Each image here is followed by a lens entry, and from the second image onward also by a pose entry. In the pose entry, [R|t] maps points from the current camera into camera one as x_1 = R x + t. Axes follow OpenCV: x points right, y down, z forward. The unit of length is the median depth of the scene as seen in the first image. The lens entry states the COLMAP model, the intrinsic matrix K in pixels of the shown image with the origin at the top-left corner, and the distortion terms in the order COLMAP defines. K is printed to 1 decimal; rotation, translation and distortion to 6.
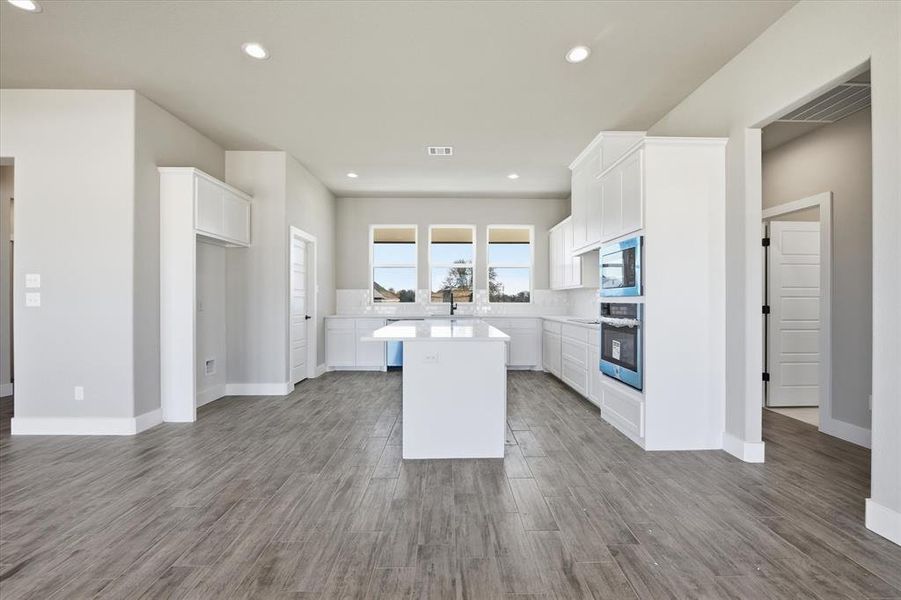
lens RADIAL K [[361.6, 0, 455.7], [0, 361.6, 299.4], [0, 0, 1]] dist [-0.009254, -0.000089]
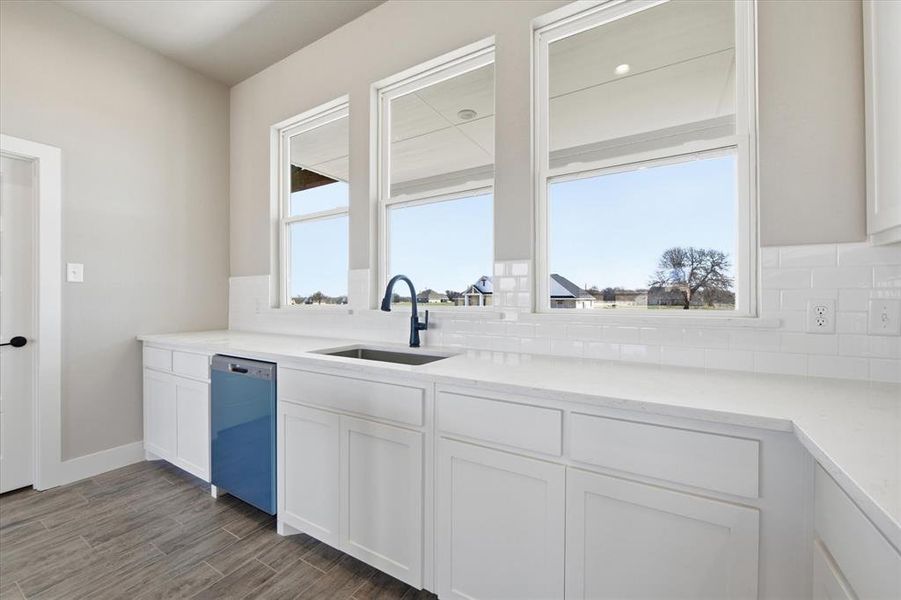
lens RADIAL K [[361.6, 0, 455.7], [0, 361.6, 299.4], [0, 0, 1]] dist [-0.009254, -0.000089]
pose [[0.850036, -0.001517, -0.526722, 0.181178], [0.002961, 0.999994, 0.001899, 0.001379], [0.526715, -0.003174, 0.850036, 0.750263]]
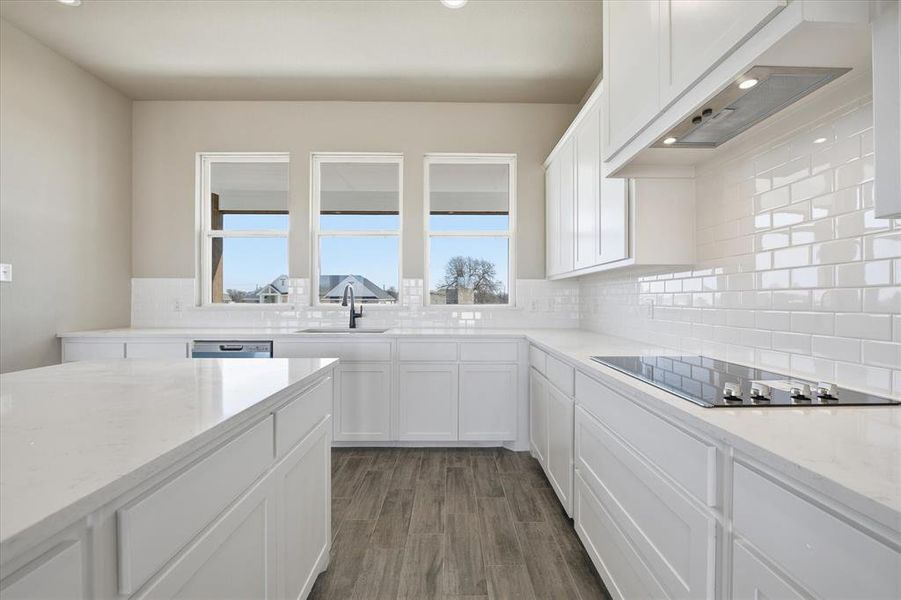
lens RADIAL K [[361.6, 0, 455.7], [0, 361.6, 299.4], [0, 0, 1]] dist [-0.009254, -0.000089]
pose [[0.999964, 0.000828, -0.008393, 0.137216], [-0.000819, 0.999999, 0.001069, 0.001328], [0.008394, -0.001062, 0.999964, 0.491553]]
